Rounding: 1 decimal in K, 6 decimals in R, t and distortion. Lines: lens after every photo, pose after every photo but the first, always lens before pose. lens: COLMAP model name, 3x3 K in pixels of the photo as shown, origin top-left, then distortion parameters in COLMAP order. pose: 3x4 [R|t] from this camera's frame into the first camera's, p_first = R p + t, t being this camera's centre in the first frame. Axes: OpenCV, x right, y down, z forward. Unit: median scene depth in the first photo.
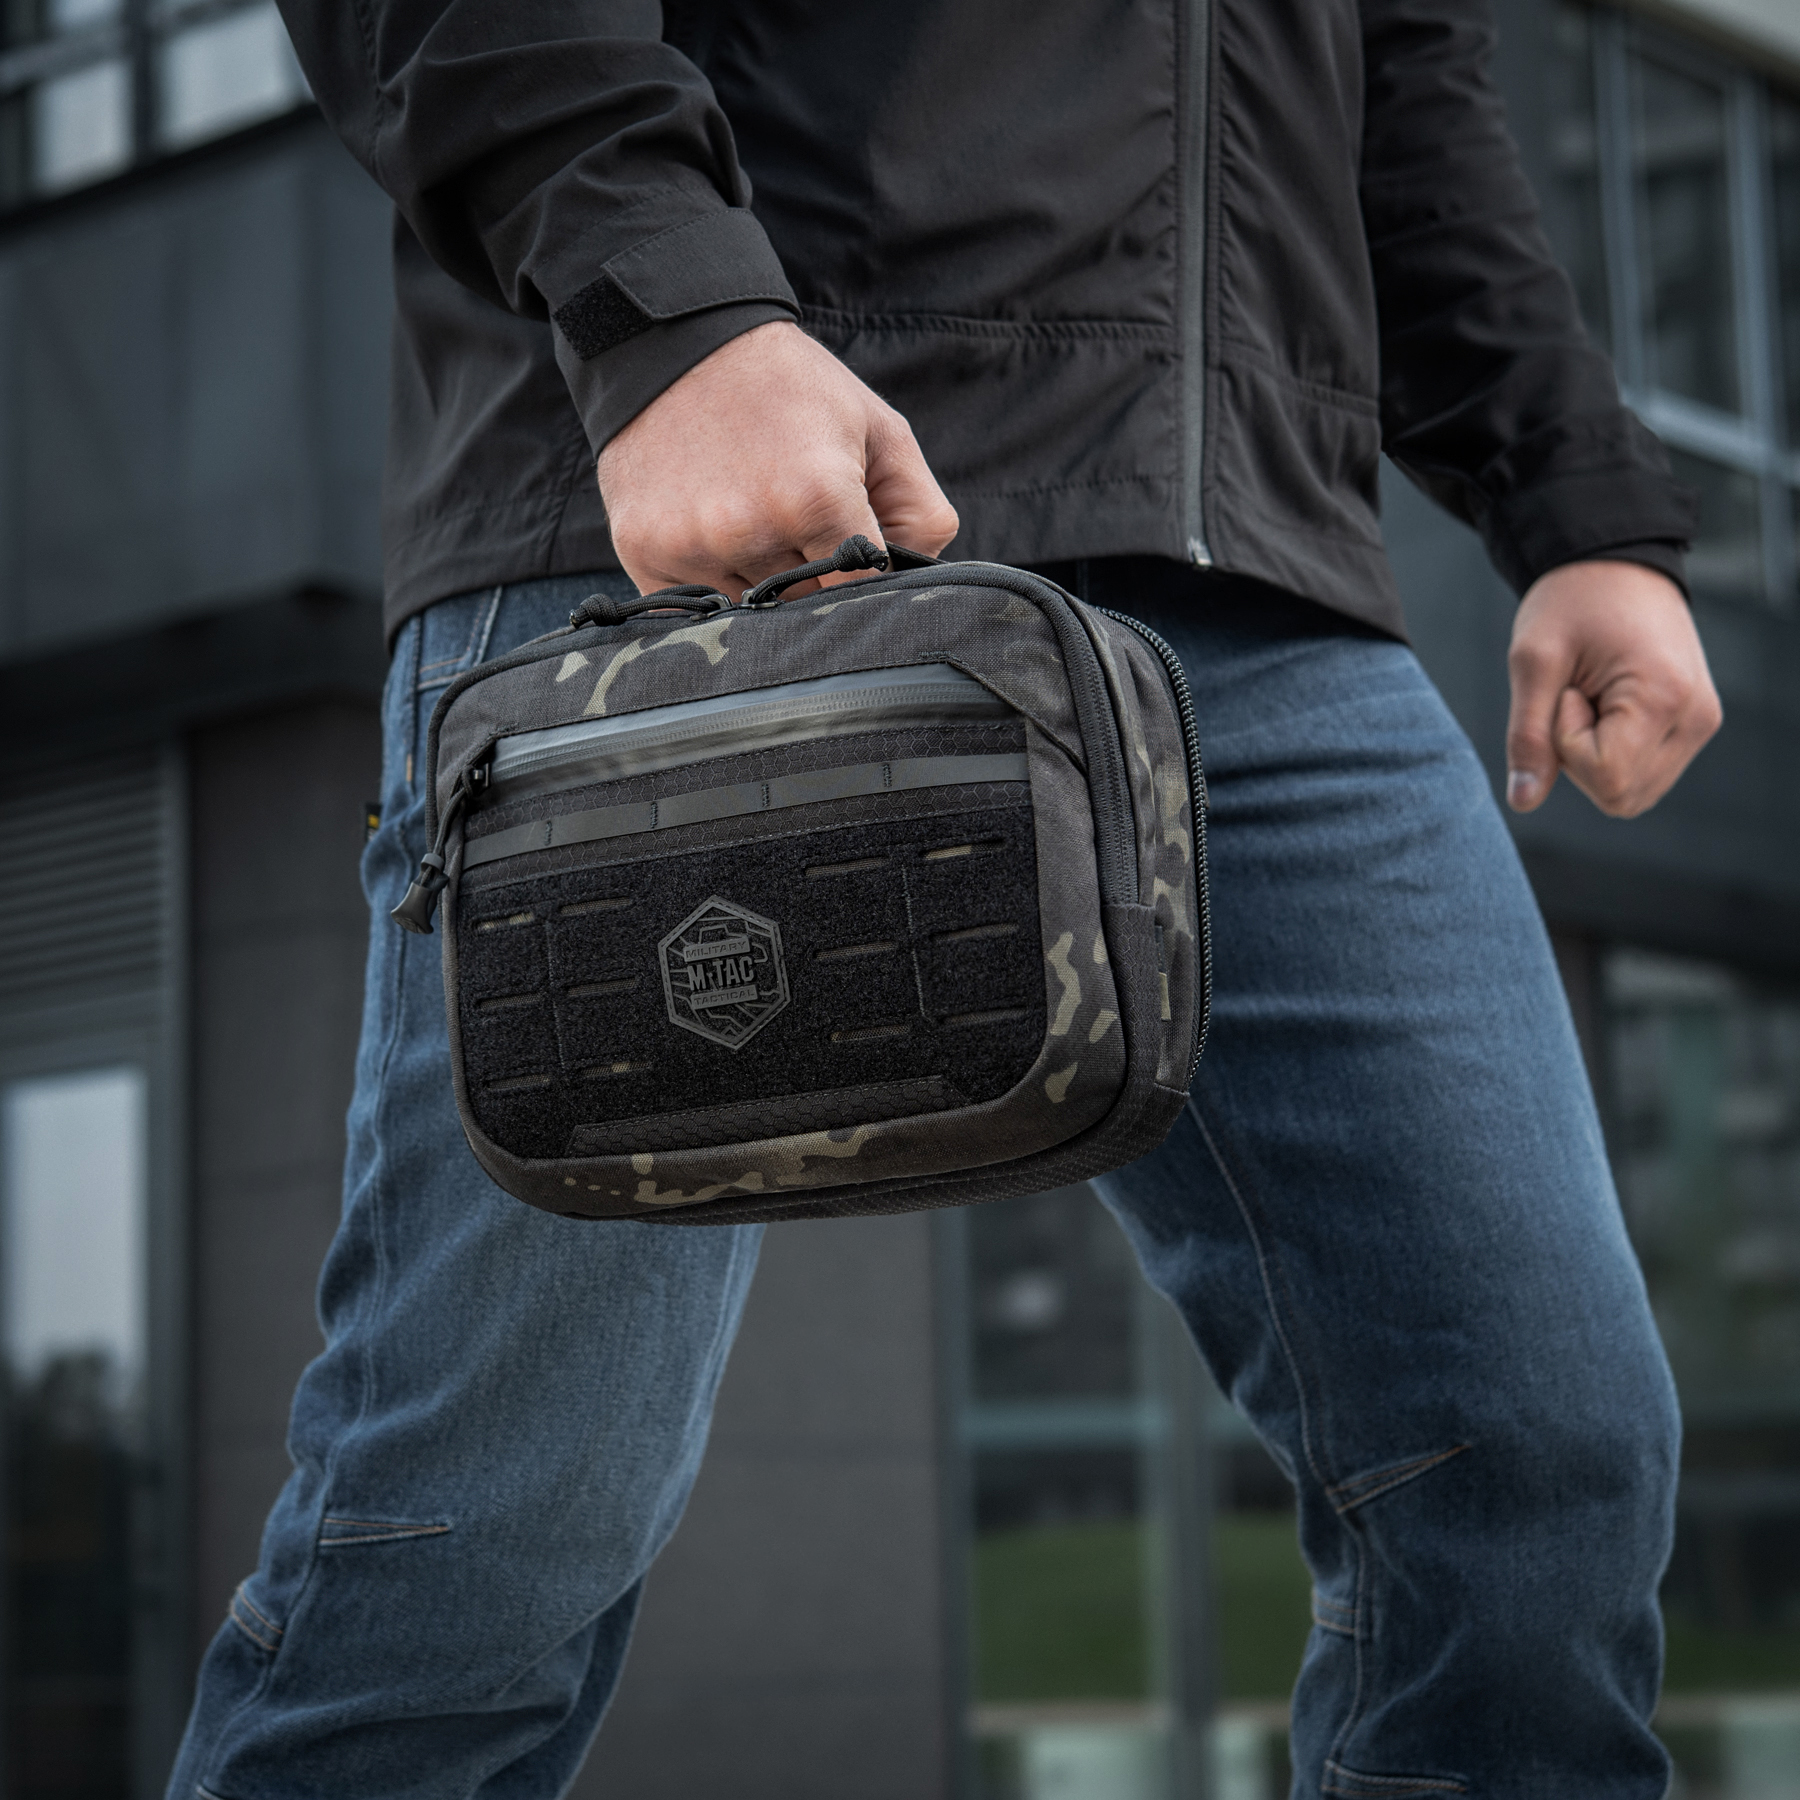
lens RADIAL K [[4843.1, 0, 894.1], [0, 4843.1, 898.5], [0, 0, 1]] dist [-0.084057, 0.000000]
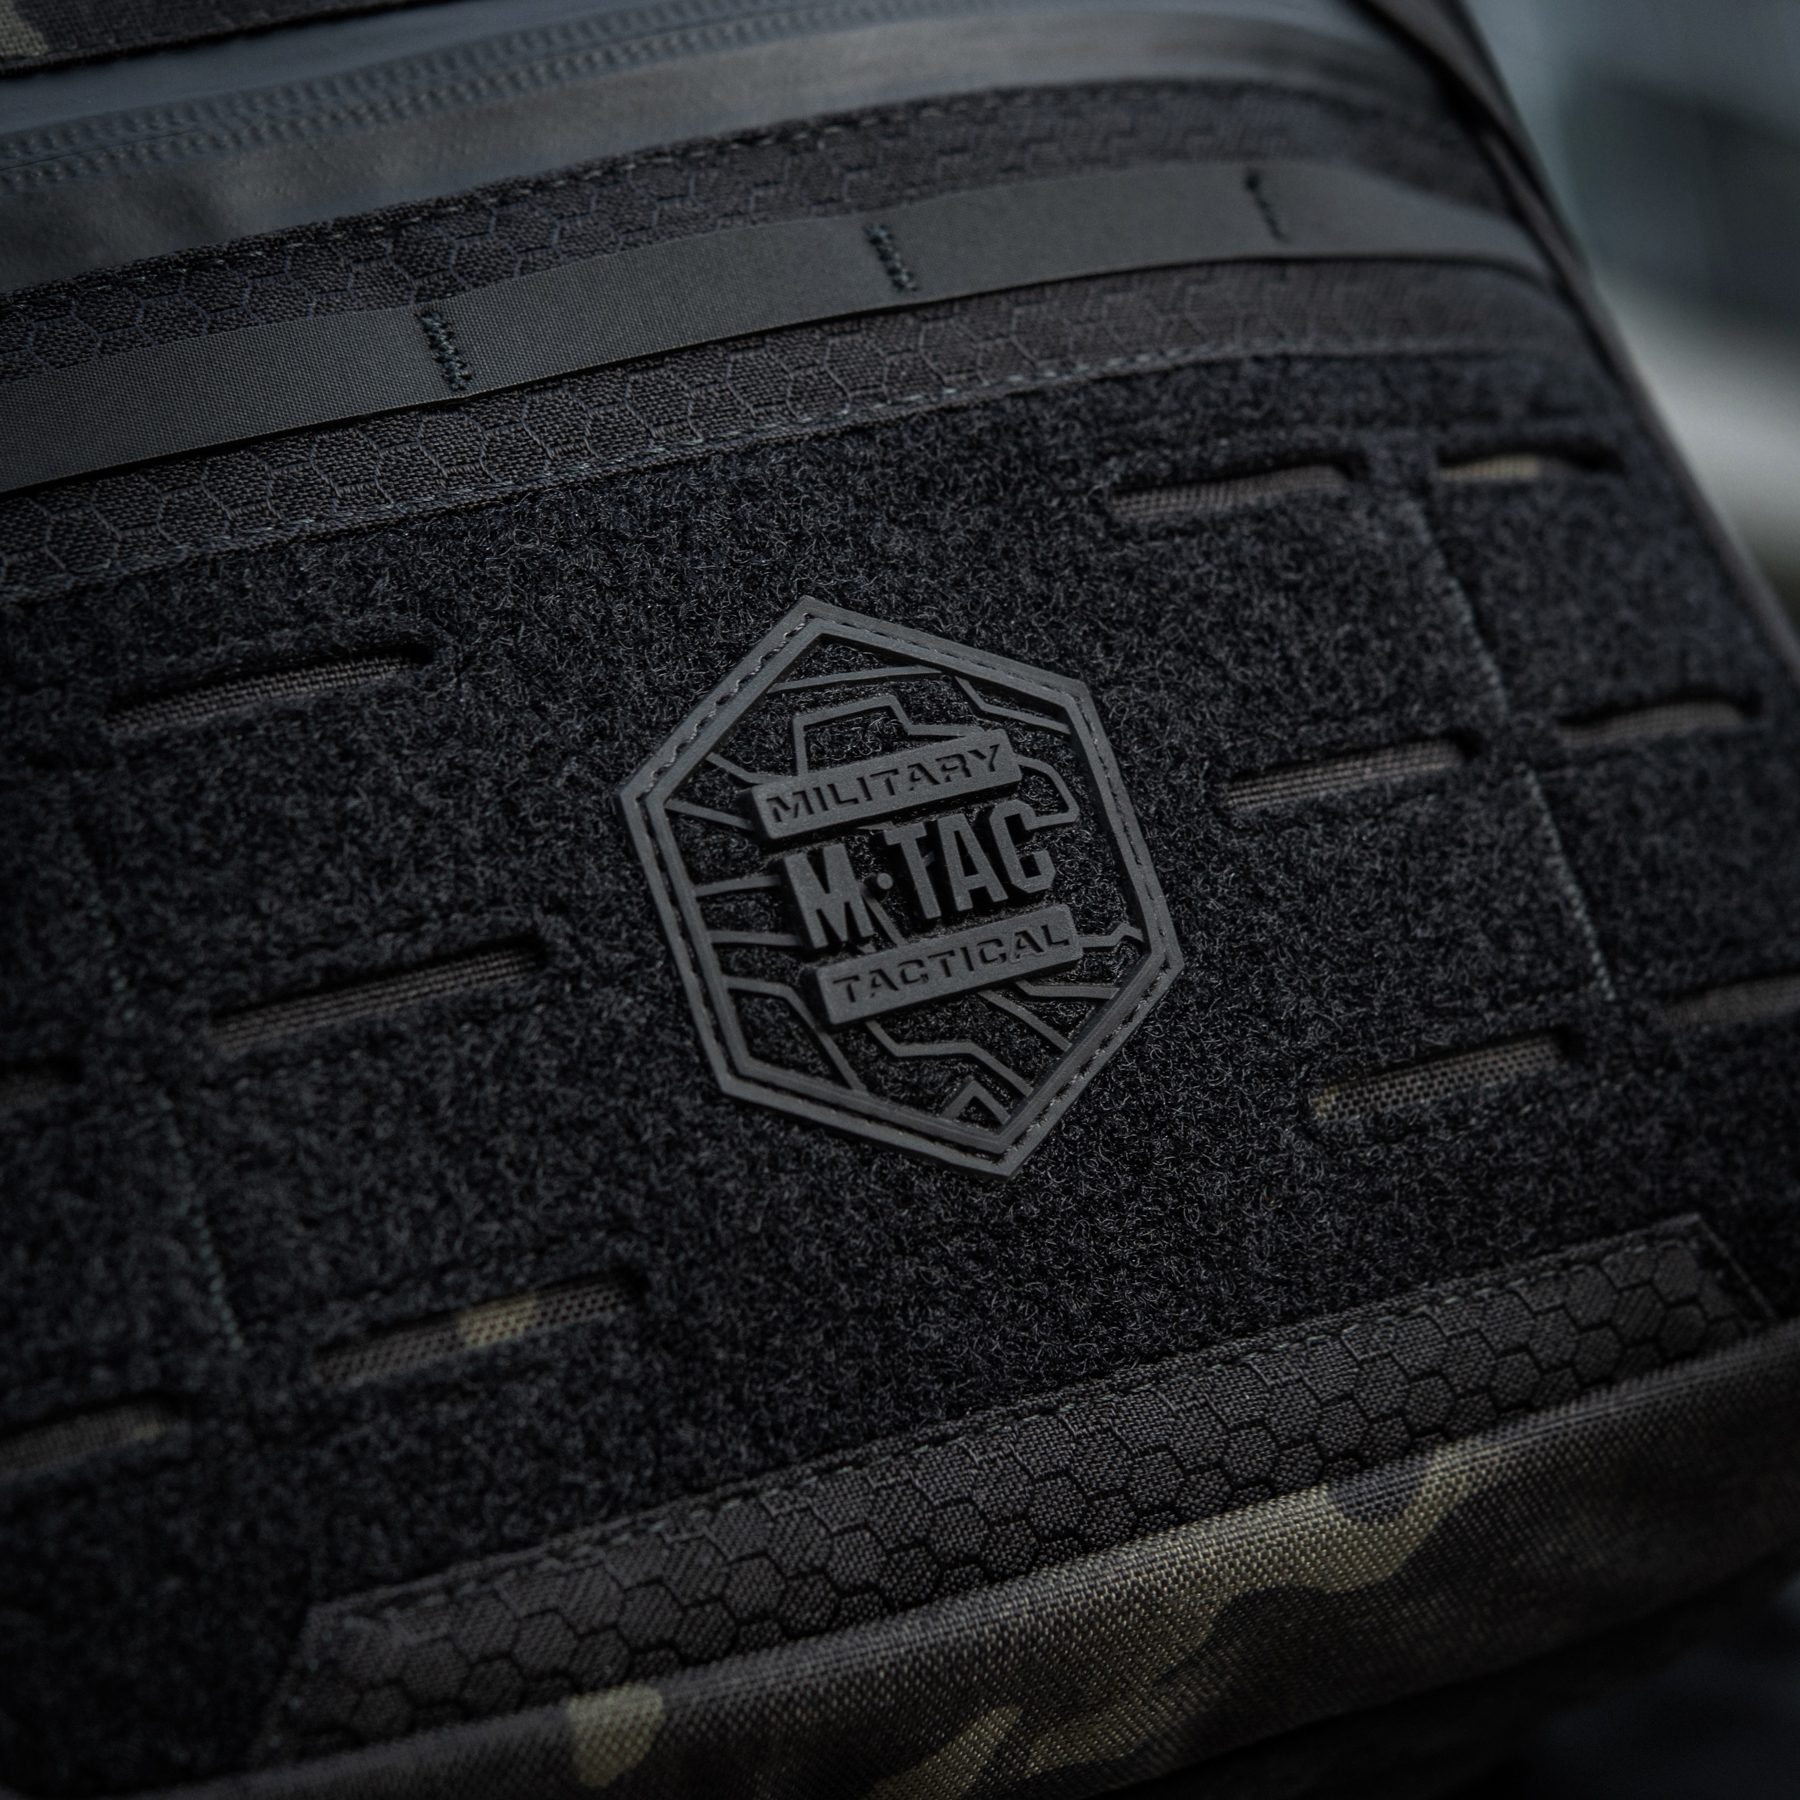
lens RADIAL K [[5478.1, 0, 894.9], [0, 5478.1, 892.8], [0, 0, 1]] dist [-0.017051, 0.000000]
pose [[0.674845, 0.072395, 0.734400, -0.243007], [0.203105, 0.938522, -0.279151, 0.094540], [-0.709459, 0.337544, 0.618653, 0.825173]]
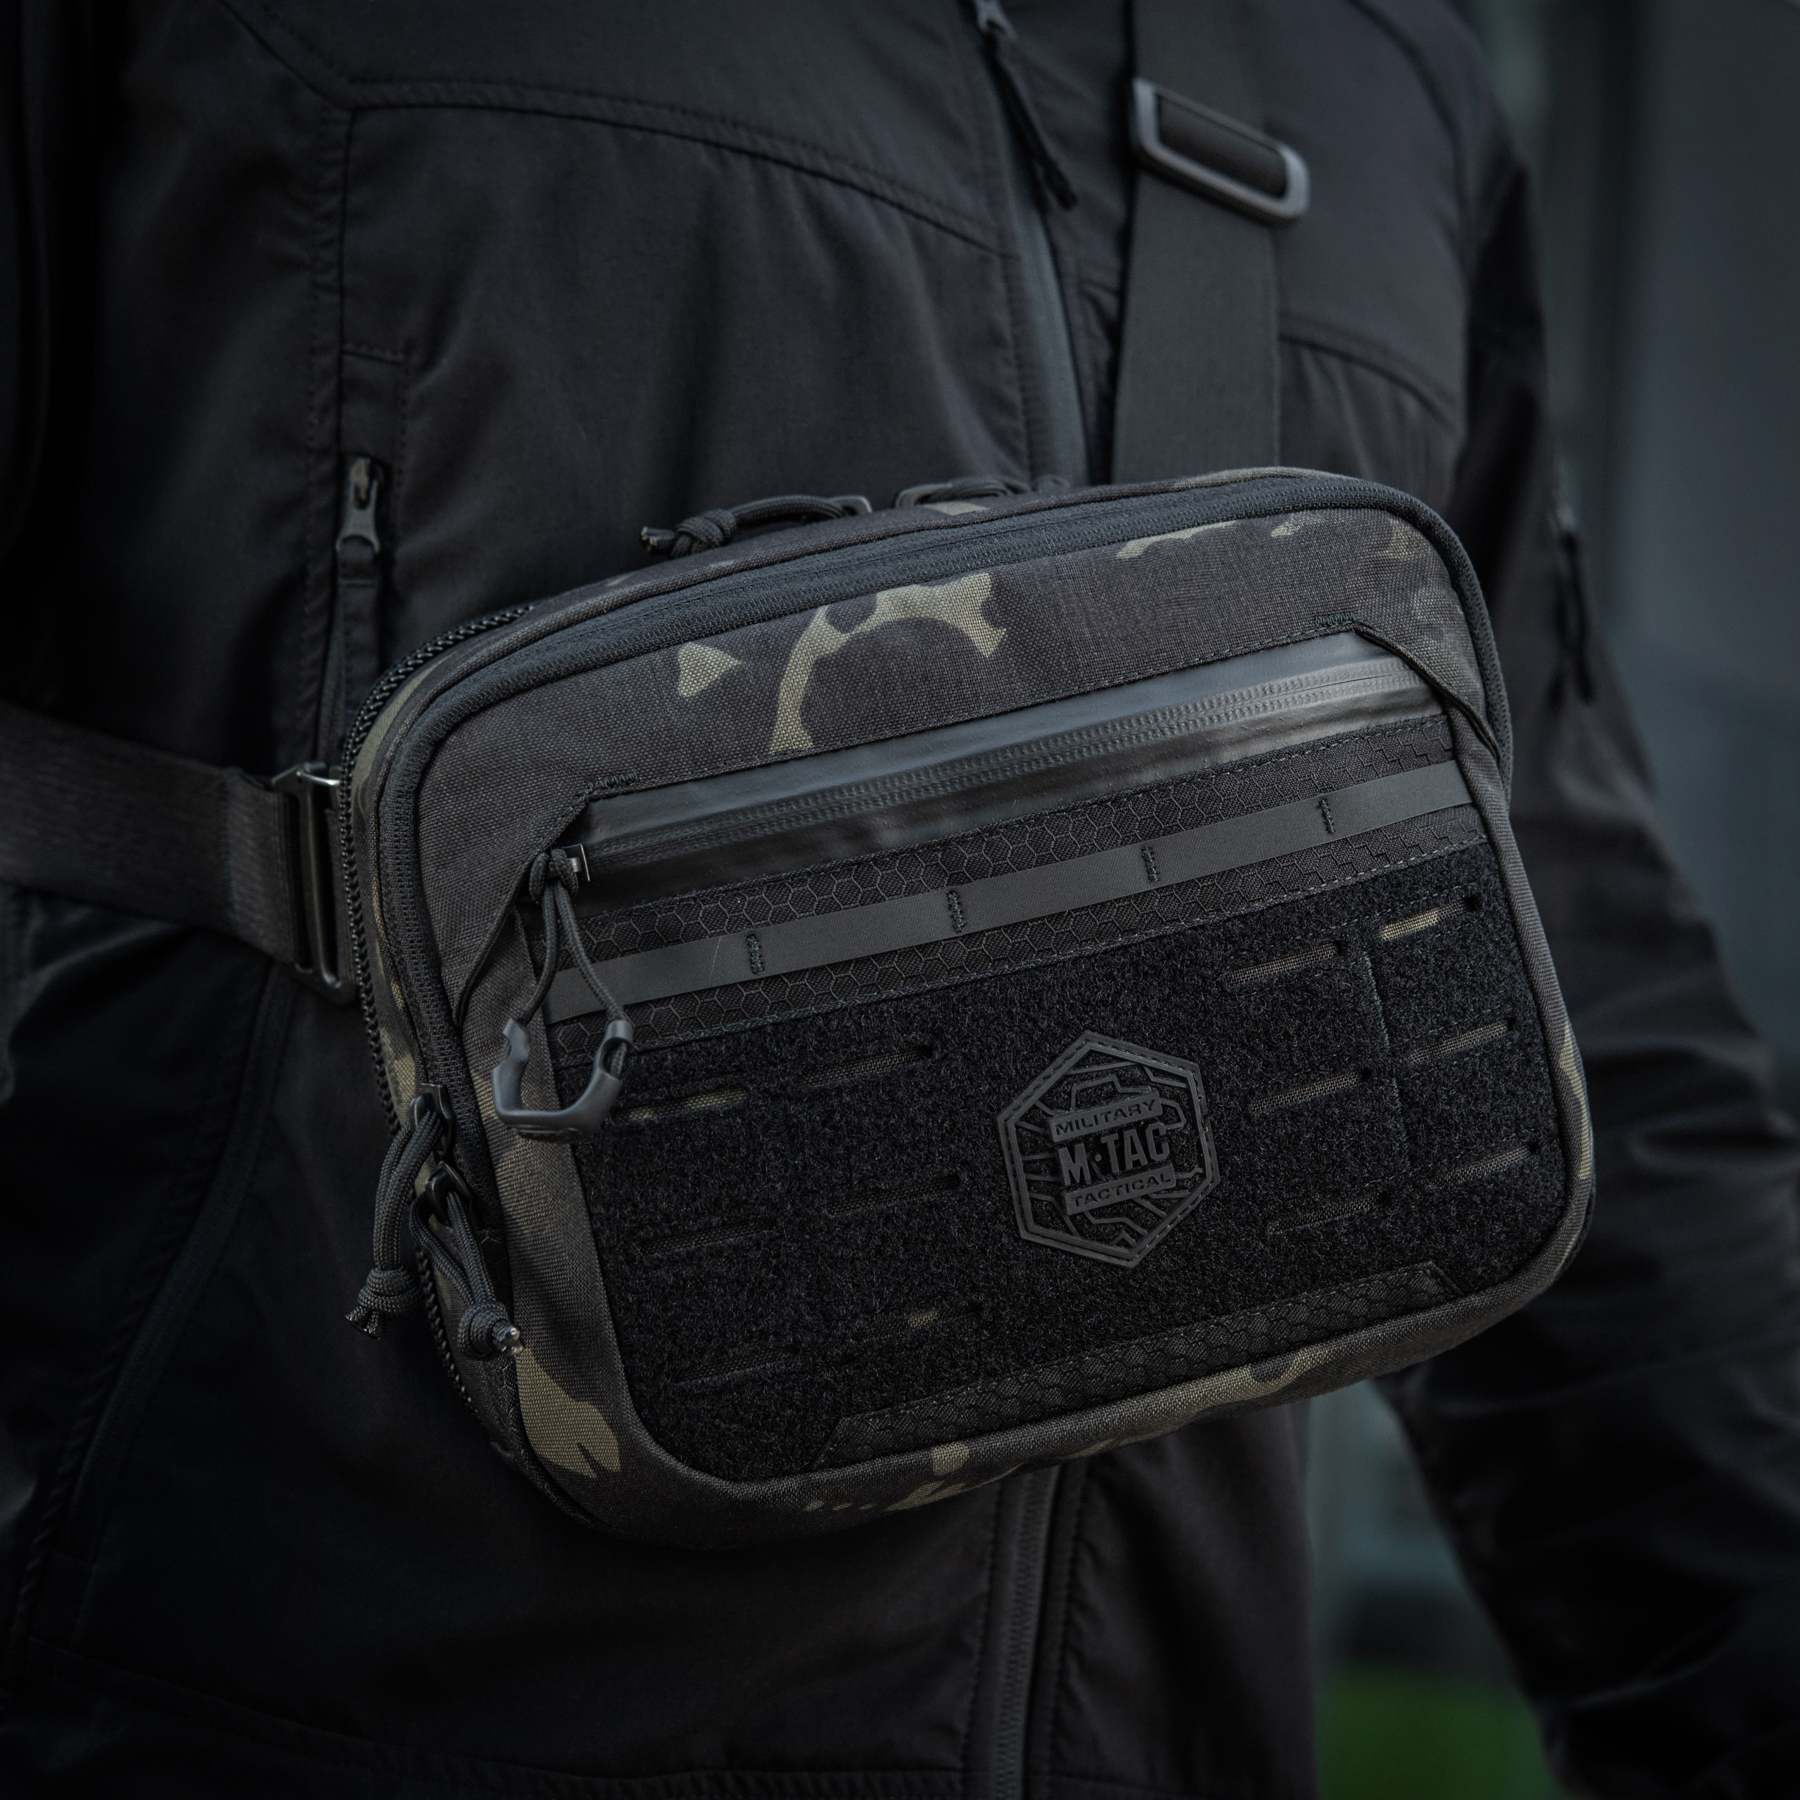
lens RADIAL K [[4843.1, 0, 956.4], [0, 4843.1, 935.6], [0, 0, 1]] dist [-0.084057, 0.000000]
pose [[0.774067, -0.124143, 0.620812, -0.438479], [0.054619, 0.990025, 0.129872, -0.095351], [-0.630743, -0.066622, 0.773127, 0.526384]]
